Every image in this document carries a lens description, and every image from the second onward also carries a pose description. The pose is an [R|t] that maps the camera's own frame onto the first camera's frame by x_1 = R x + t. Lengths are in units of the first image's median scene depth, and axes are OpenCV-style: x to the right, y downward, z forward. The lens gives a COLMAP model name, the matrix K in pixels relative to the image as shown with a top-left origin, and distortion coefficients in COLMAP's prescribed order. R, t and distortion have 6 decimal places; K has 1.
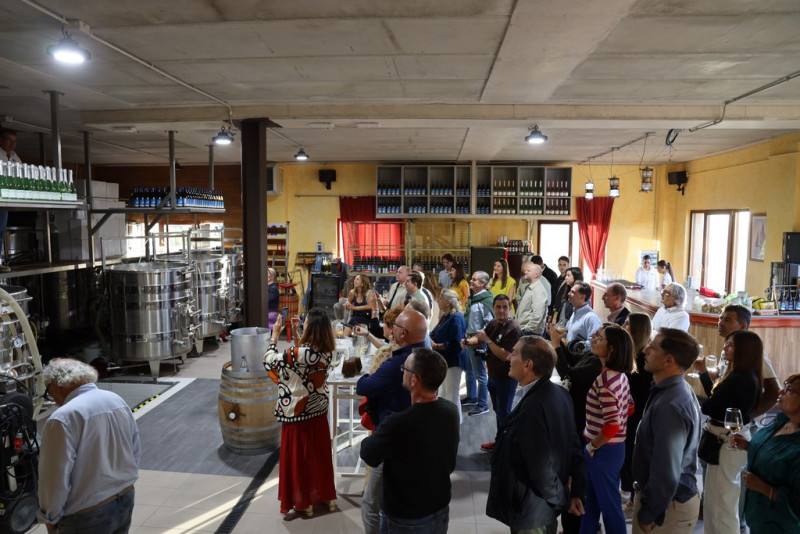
lens RADIAL K [[553.0, 0, 400.0], [0, 553.0, 267.0], [0, 0, 1]] dist [-0.097076, 0.069249]
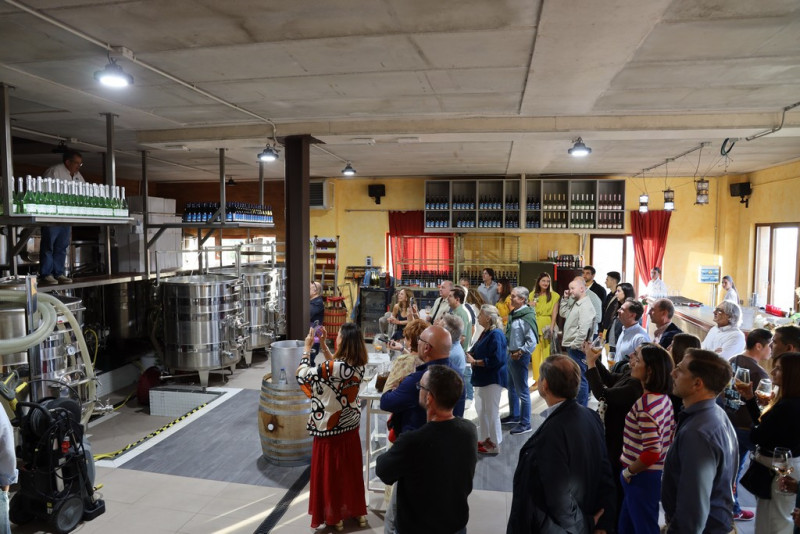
lens RADIAL K [[553.0, 0, 400.0], [0, 553.0, 267.0], [0, 0, 1]] dist [-0.097076, 0.069249]
pose [[0.994433, 0.005005, -0.105248, 0.024879], [-0.007651, 0.999664, -0.024752, -0.001264], [0.105089, 0.025420, 0.994138, 0.004534]]
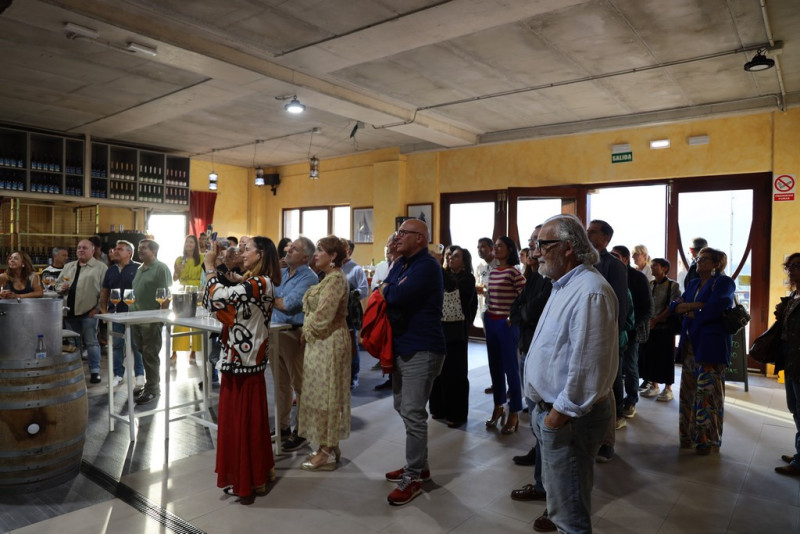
lens RADIAL K [[545.1, 0, 400.0], [0, 545.1, 267.0], [0, 0, 1]] dist [-0.069459, 0.036122]
pose [[0.544851, -0.015417, 0.838391, -0.392719], [0.067966, 0.997353, -0.025829, 0.087726], [-0.835774, 0.071055, 0.544457, 0.200255]]
